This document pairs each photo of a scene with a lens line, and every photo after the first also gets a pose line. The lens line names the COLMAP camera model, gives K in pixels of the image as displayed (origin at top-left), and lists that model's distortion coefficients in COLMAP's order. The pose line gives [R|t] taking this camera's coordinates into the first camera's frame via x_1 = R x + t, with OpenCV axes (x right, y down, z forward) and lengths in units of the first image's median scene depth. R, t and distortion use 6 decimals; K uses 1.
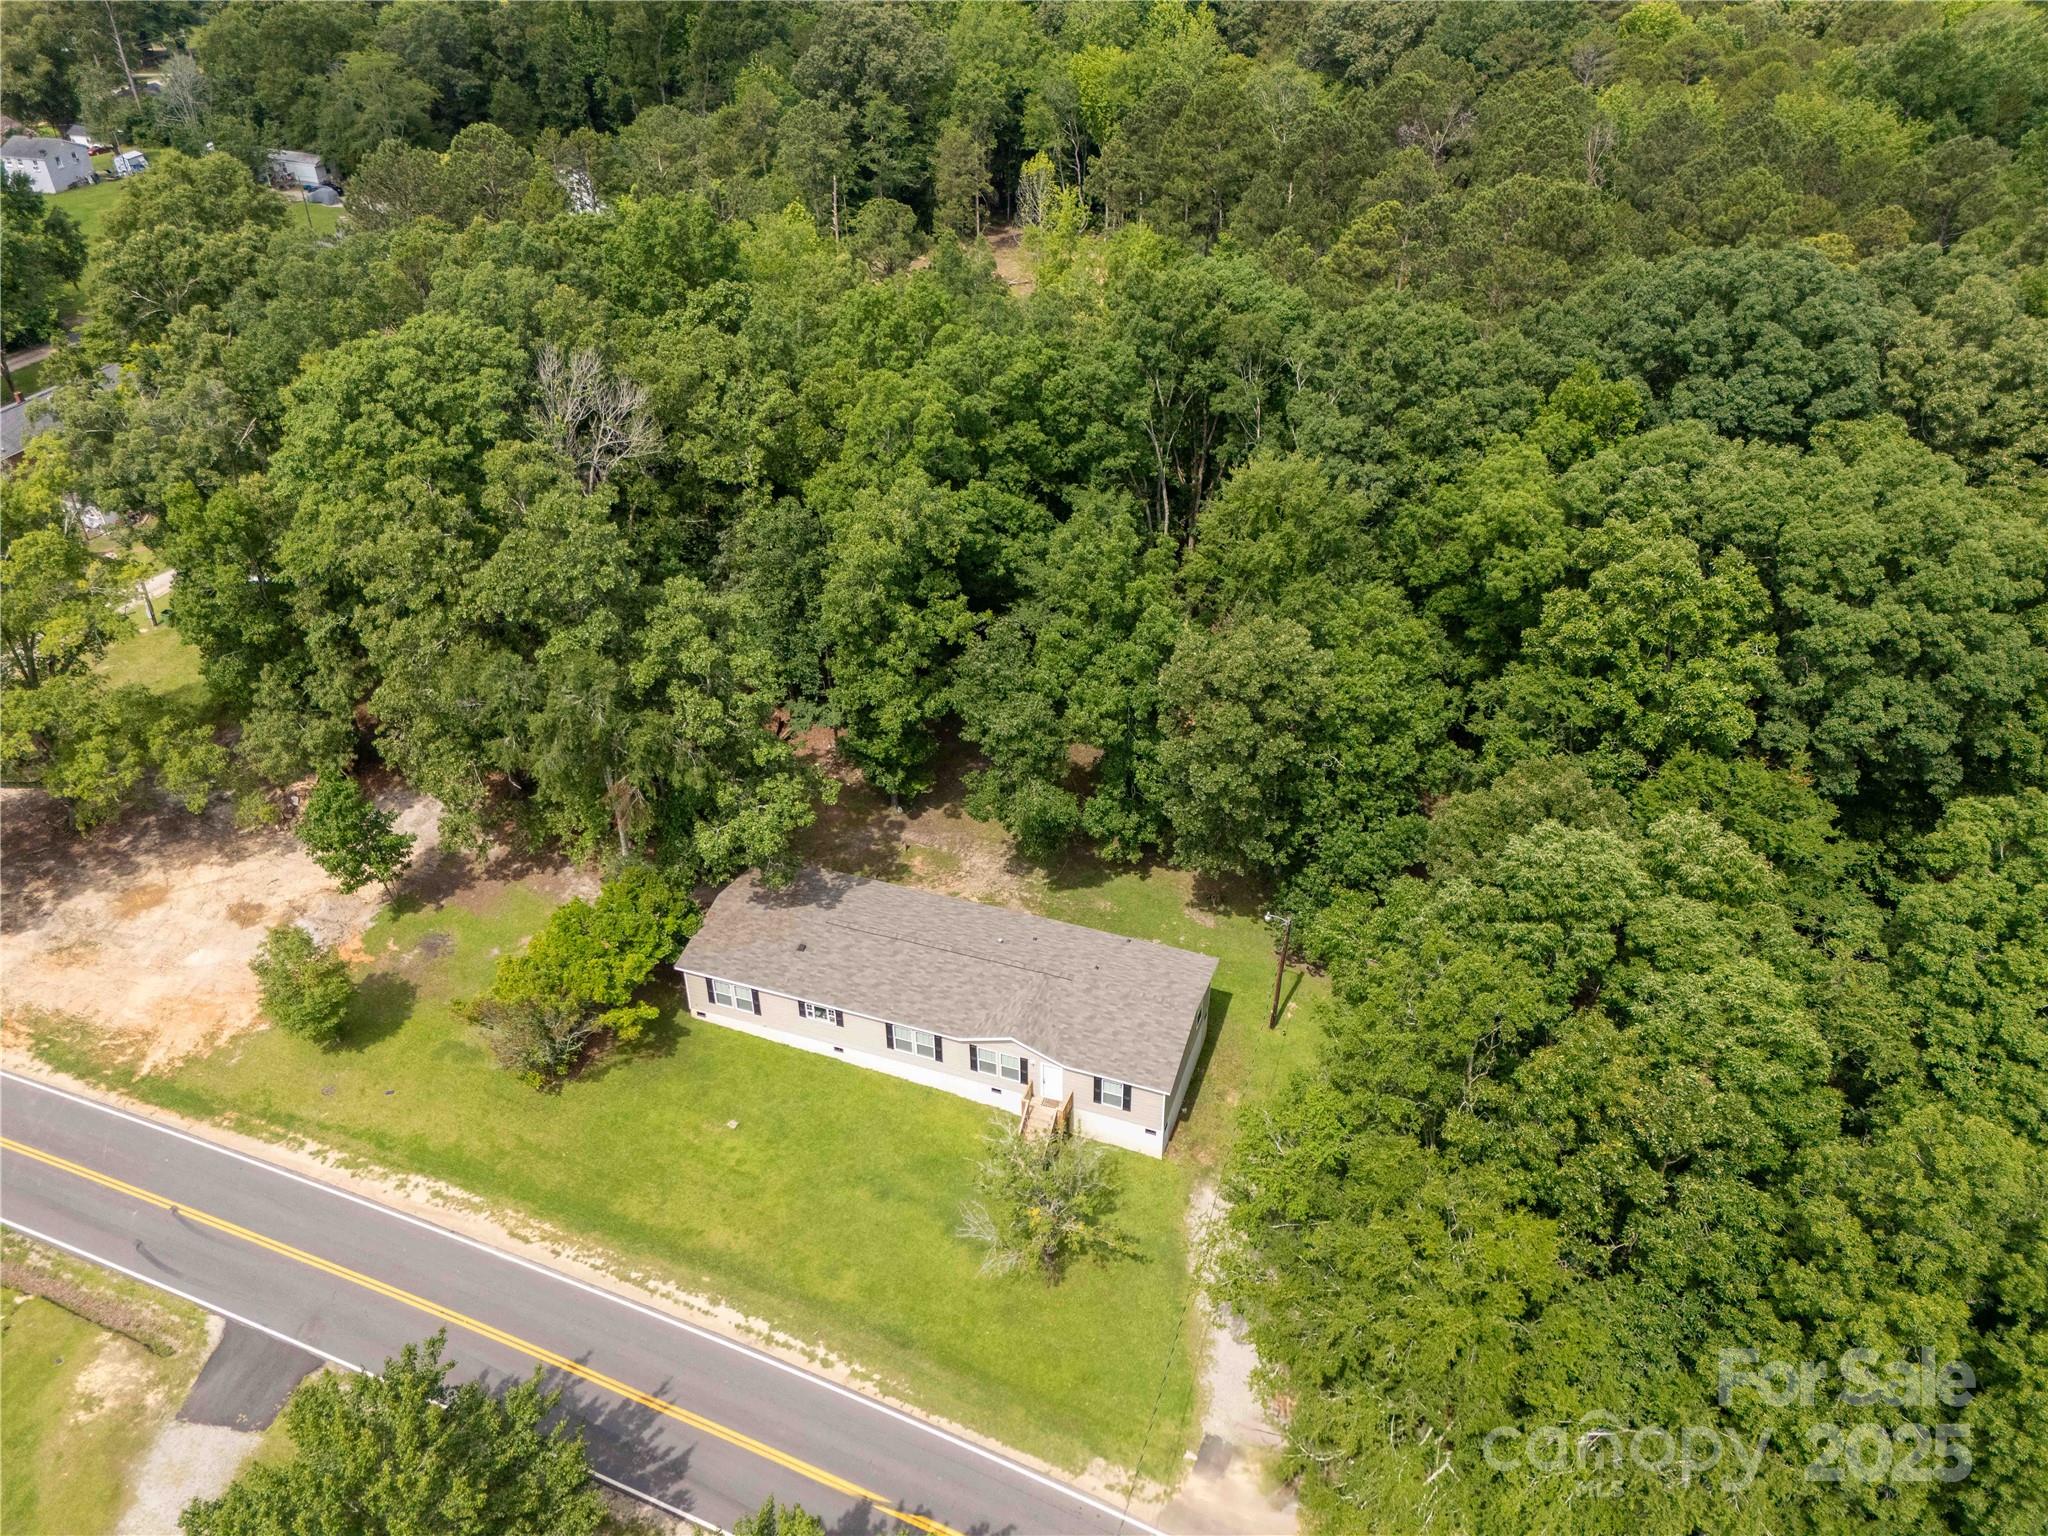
lens RADIAL K [[1504.8, 0, 1029.5], [0, 1504.8, 771.1], [0, 0, 1]] dist [0.047019, -0.011541]
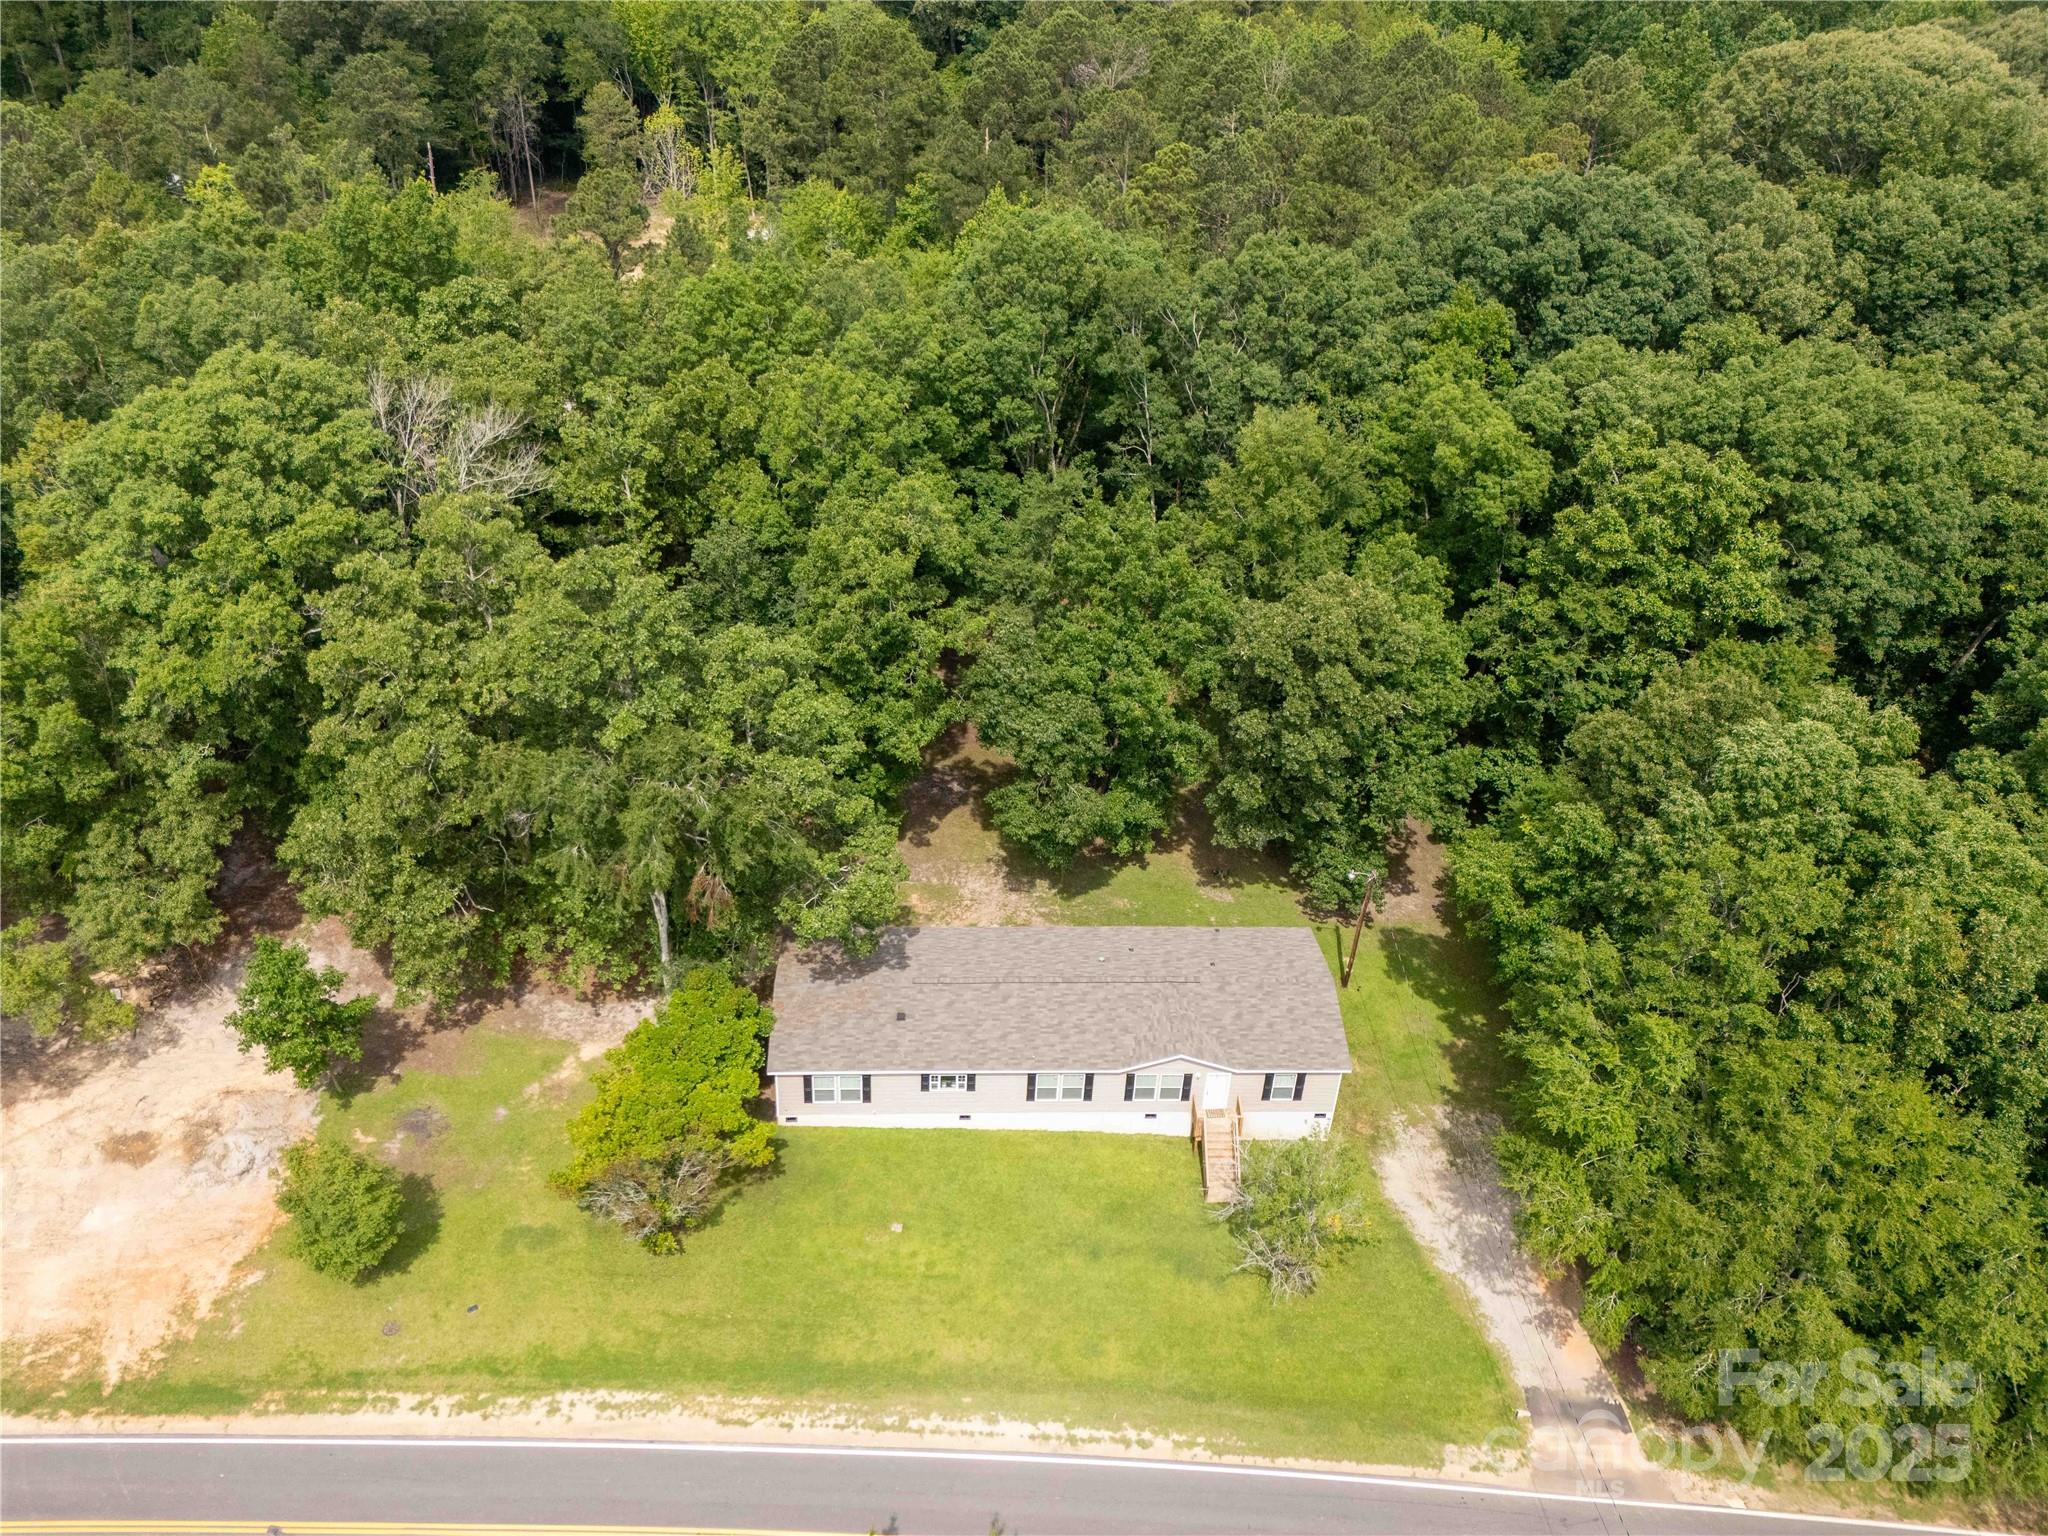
lens RADIAL K [[1617.4, 0, 1027.1], [0, 1617.4, 767.3], [0, 0, 1]] dist [0.052779, -0.022027]
pose [[0.924734, -0.182006, 0.334278, -0.392875], [0.179460, 0.983001, 0.038770, -0.053727], [-0.335652, 0.024138, 0.941677, 0.074146]]
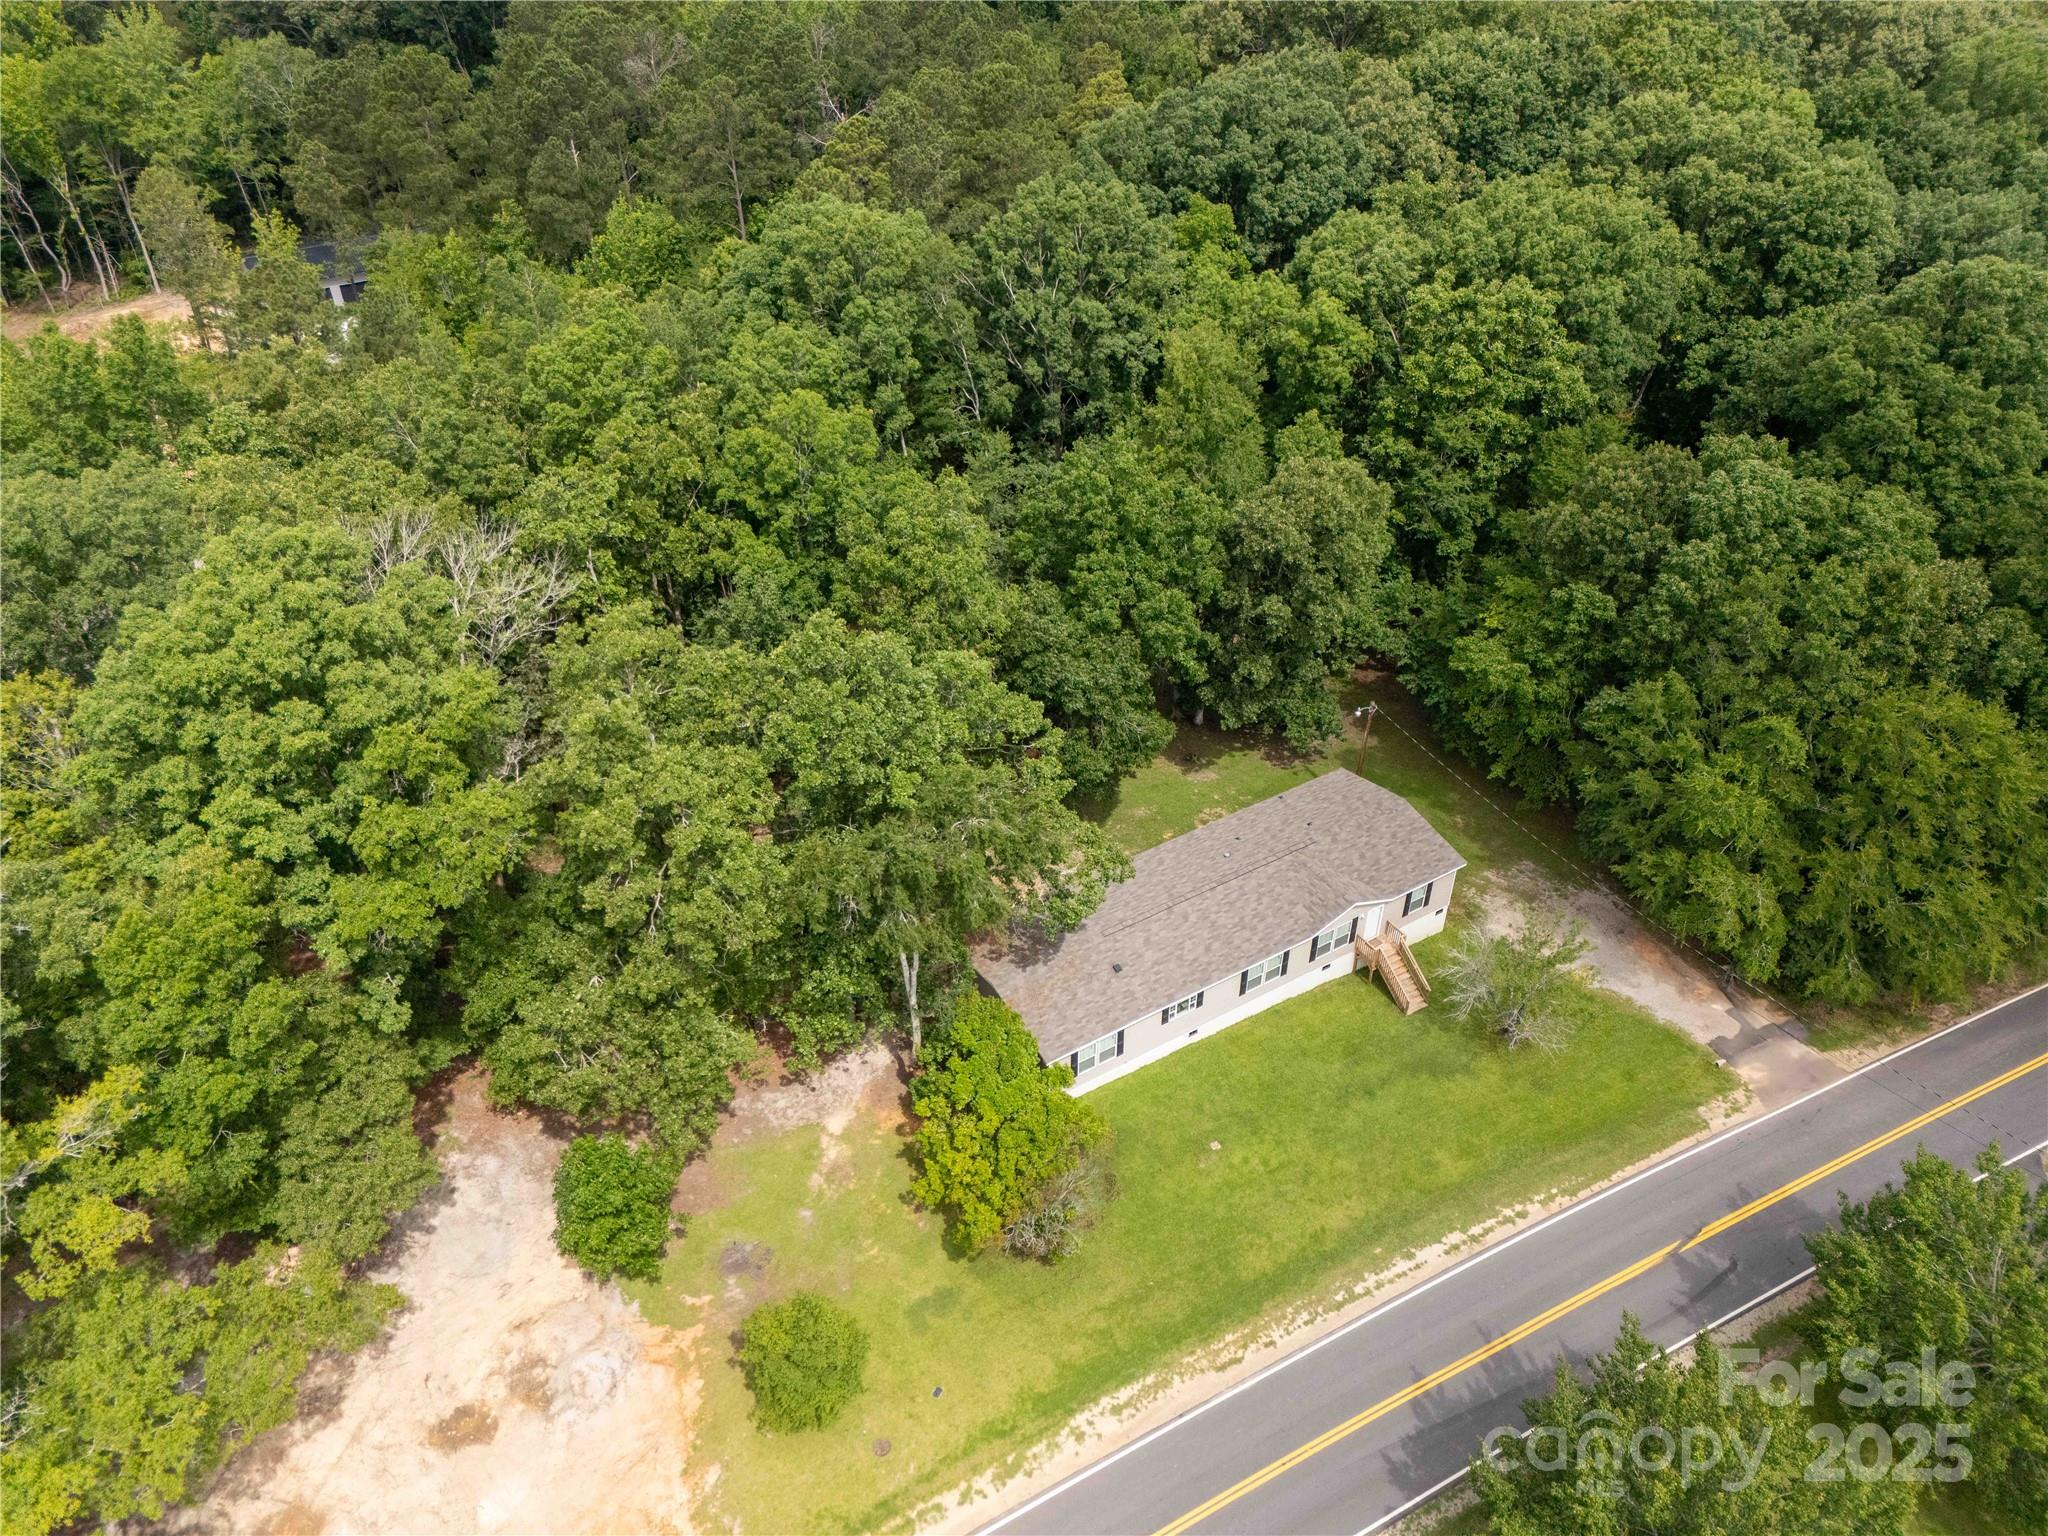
lens RADIAL K [[1504.8, 0, 1022.6], [0, 1504.8, 767.0], [0, 0, 1]] dist [0.047019, -0.011541]
pose [[0.625443, -0.474392, 0.619495, -0.744261], [0.452940, 0.867223, 0.206807, -0.223118], [-0.635348, 0.151248, 0.757269, 0.321066]]
